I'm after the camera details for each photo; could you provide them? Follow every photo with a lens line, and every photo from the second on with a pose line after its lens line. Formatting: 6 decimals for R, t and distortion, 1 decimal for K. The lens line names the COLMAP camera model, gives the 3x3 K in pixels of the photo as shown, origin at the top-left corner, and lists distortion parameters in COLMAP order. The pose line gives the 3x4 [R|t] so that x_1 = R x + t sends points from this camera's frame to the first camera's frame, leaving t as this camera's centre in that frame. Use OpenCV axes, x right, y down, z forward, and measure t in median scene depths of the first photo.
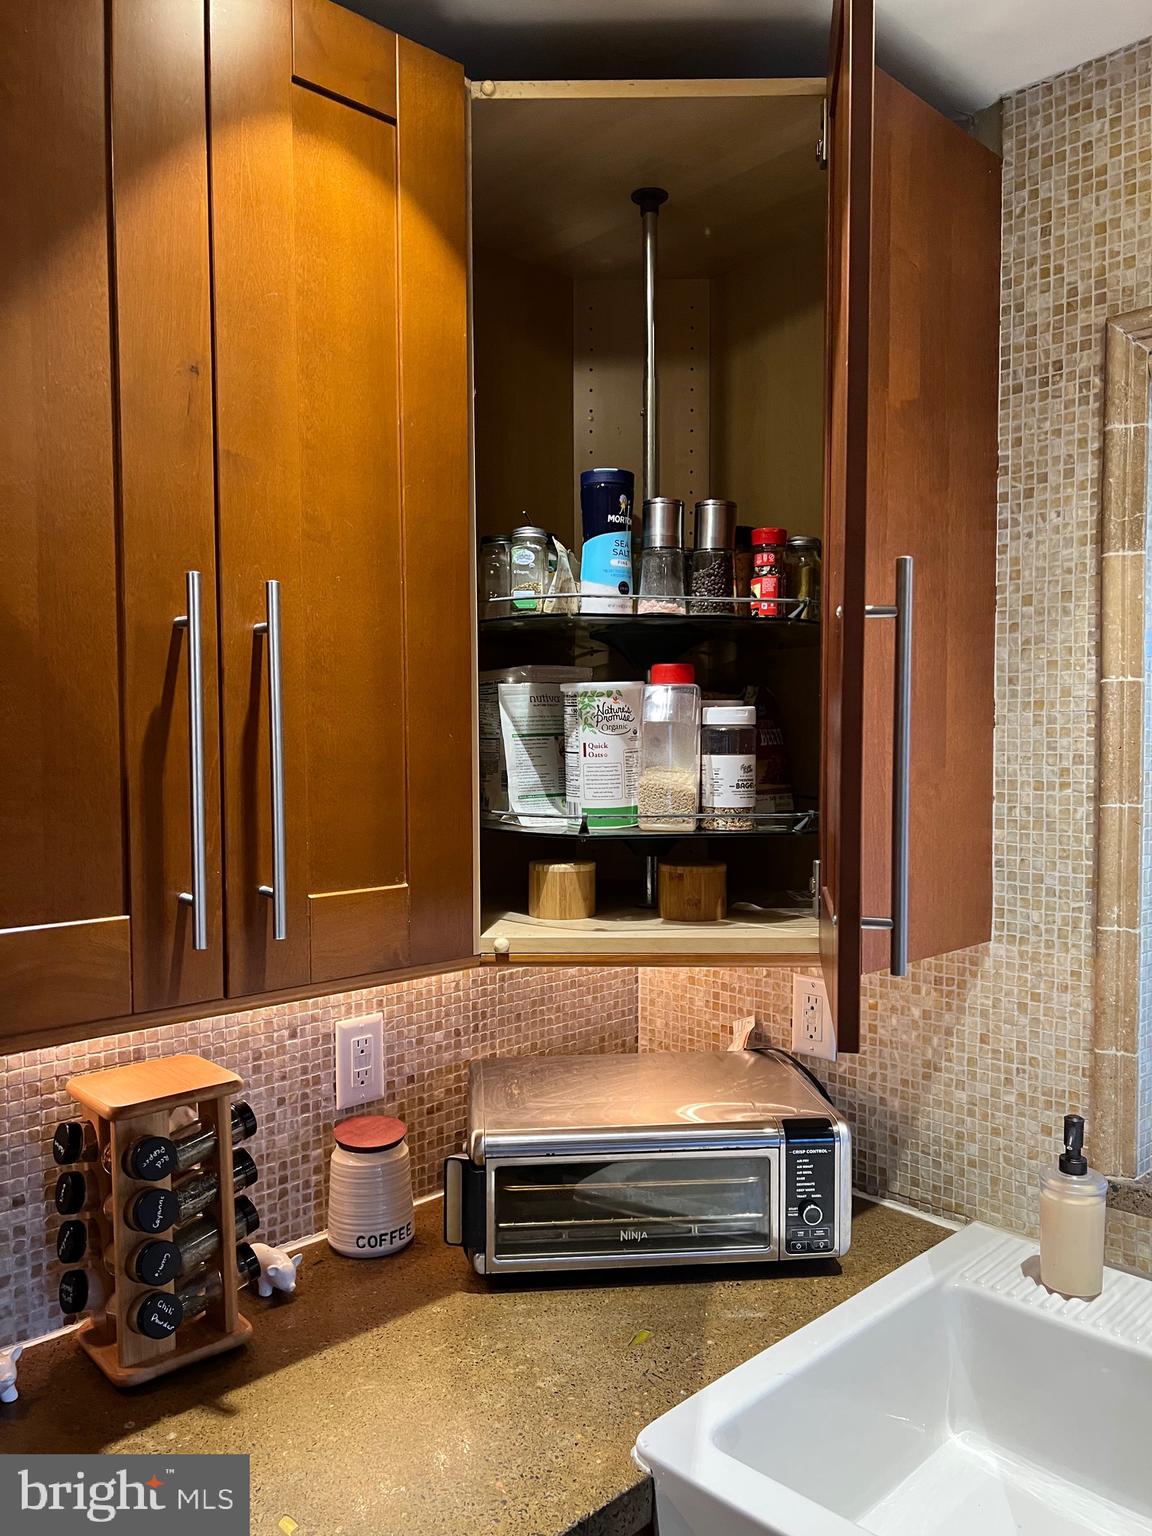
lens RADIAL K [[1150.5, 0, 584.3], [0, 1150.5, 772.7], [0, 0, 1]] dist [0.042477, -0.013737]
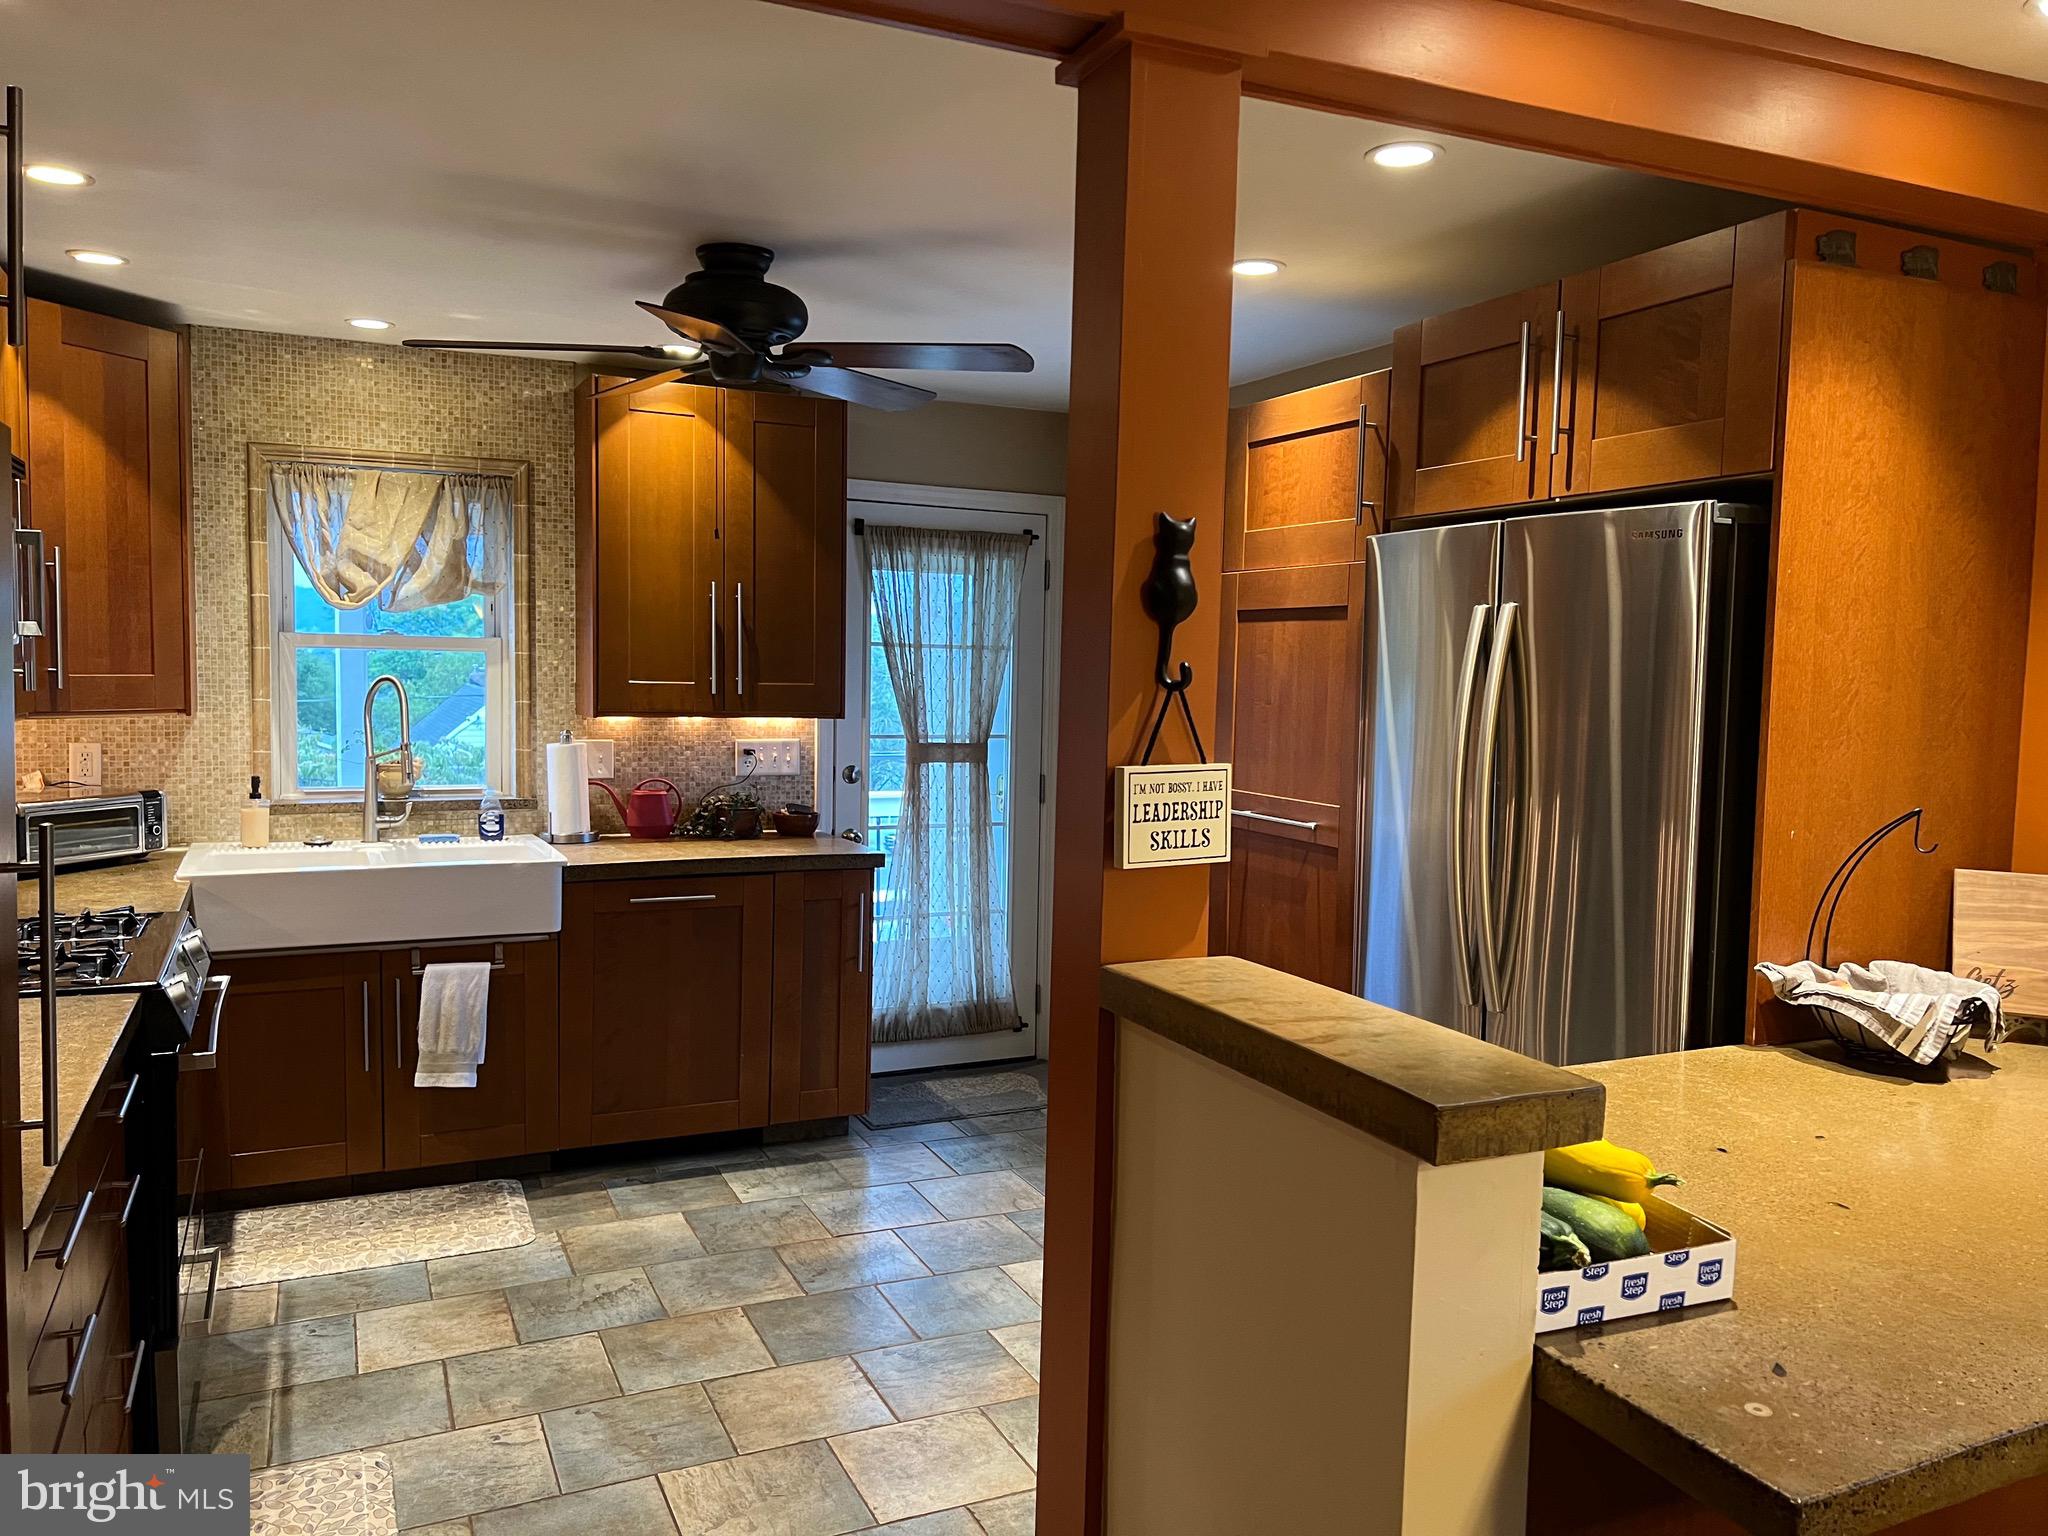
lens RADIAL K [[1534.0, 0, 1030.8], [0, 1534.0, 763.1], [0, 0, 1]] dist [0.042477, -0.013737]
pose [[0.335212, -0.055929, 0.940481, -1.978454], [0.006923, 0.998356, 0.056903, 0.092692], [-0.942117, -0.012563, 0.335048, -1.533180]]
